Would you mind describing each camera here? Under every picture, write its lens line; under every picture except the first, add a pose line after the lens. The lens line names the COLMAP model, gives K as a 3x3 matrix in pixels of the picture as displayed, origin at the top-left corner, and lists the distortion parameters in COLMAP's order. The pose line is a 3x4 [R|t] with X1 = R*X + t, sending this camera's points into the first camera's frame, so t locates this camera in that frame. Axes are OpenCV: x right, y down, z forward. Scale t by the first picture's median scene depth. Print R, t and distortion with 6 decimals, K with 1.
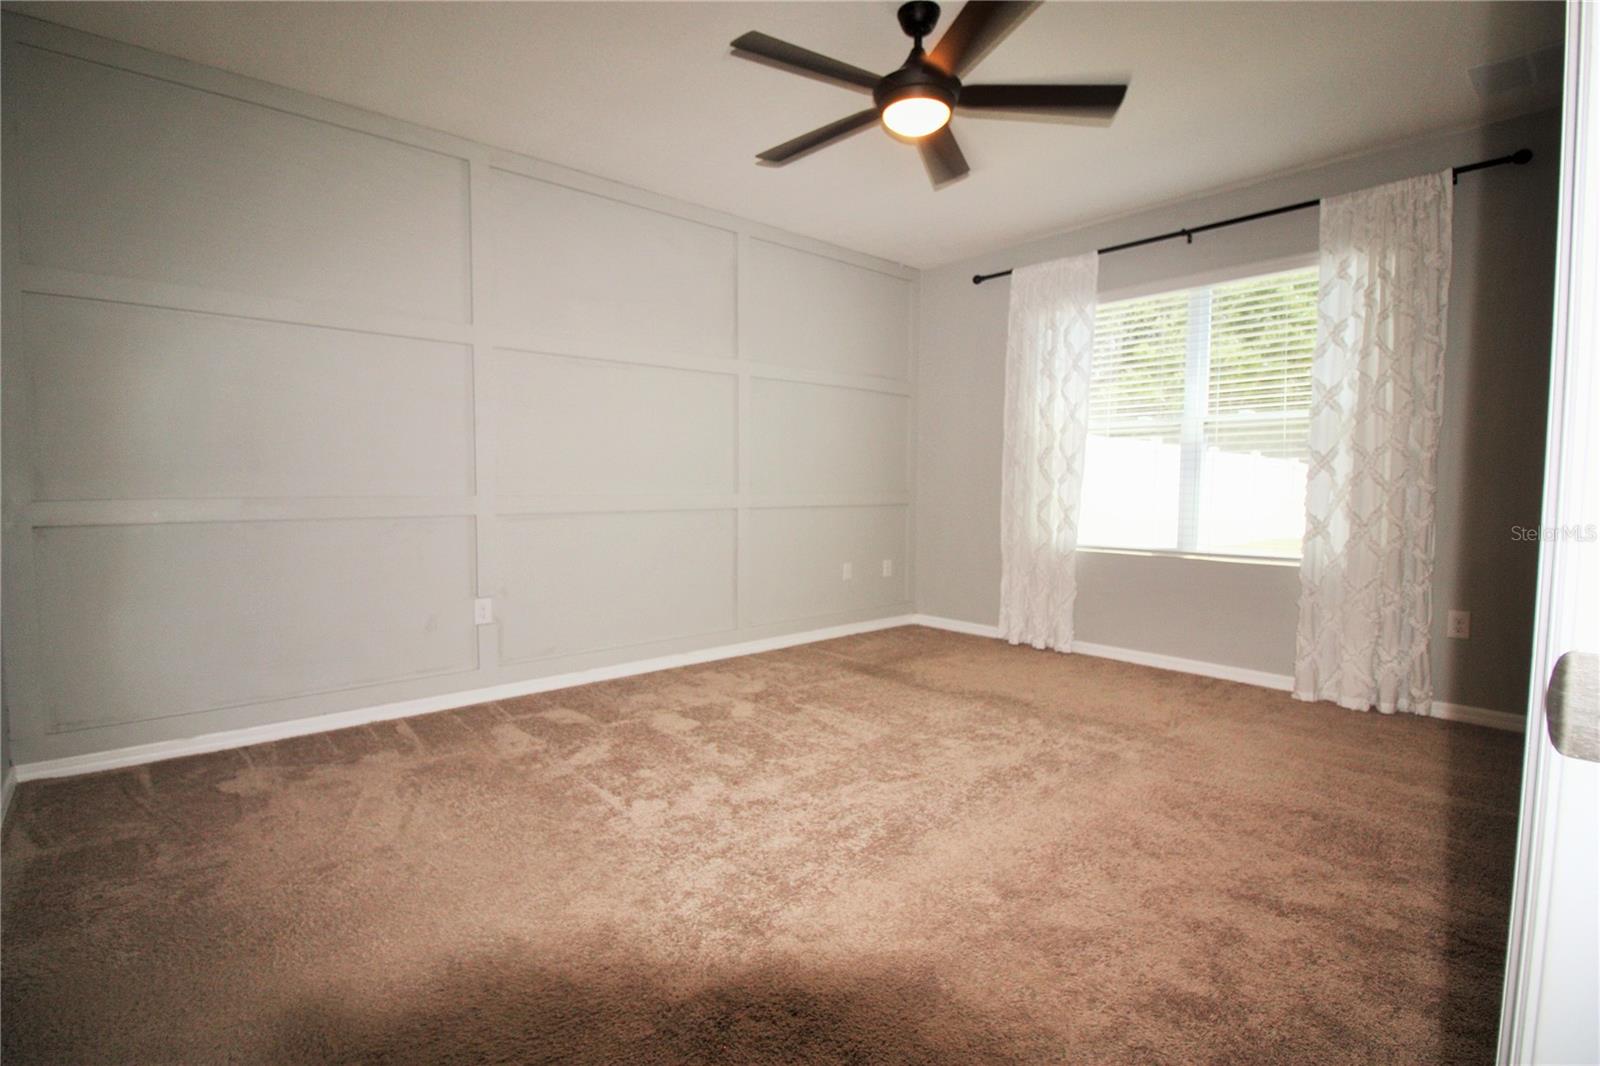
lens RADIAL K [[751.7, 0, 801.5], [0, 751.7, 531.2], [0, 0, 1]] dist [0.002590, -0.013937]
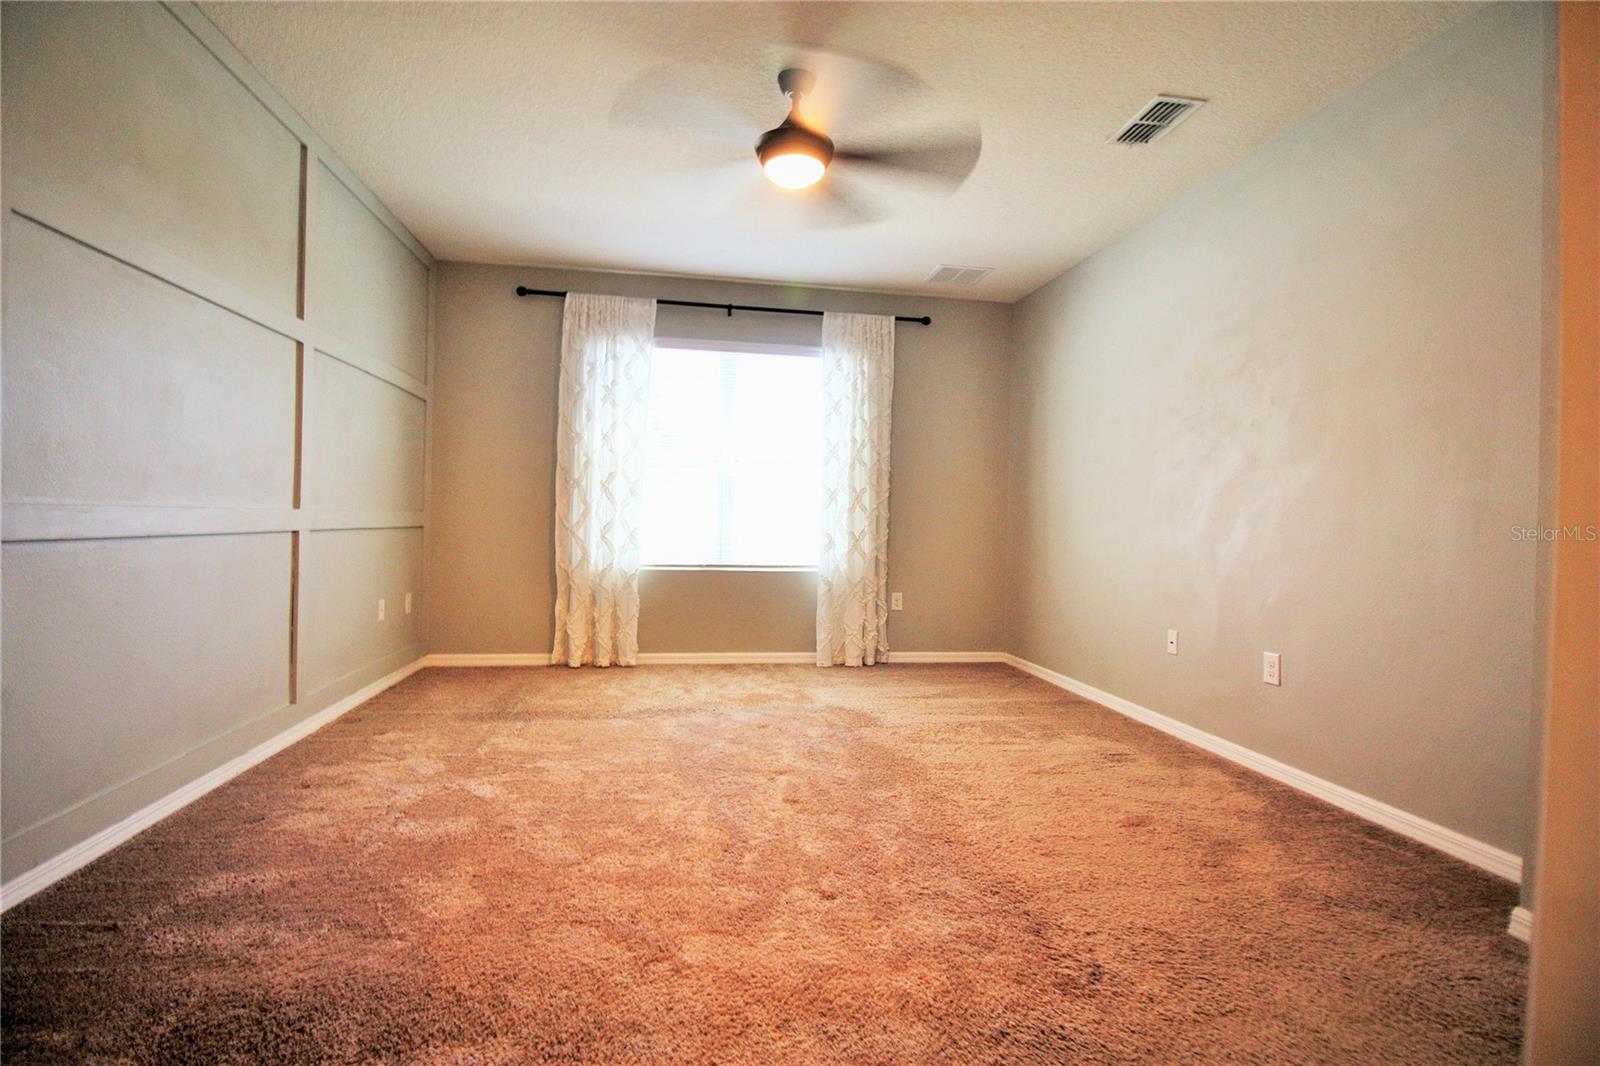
lens RADIAL K [[751.7, 0, 801.5], [0, 751.7, 531.2], [0, 0, 1]] dist [0.002590, -0.013937]
pose [[0.543089, -0.009036, 0.839627, -0.435921], [0.030448, 0.999496, -0.008937, -0.011884], [-0.839123, 0.030418, 0.543091, 0.221388]]
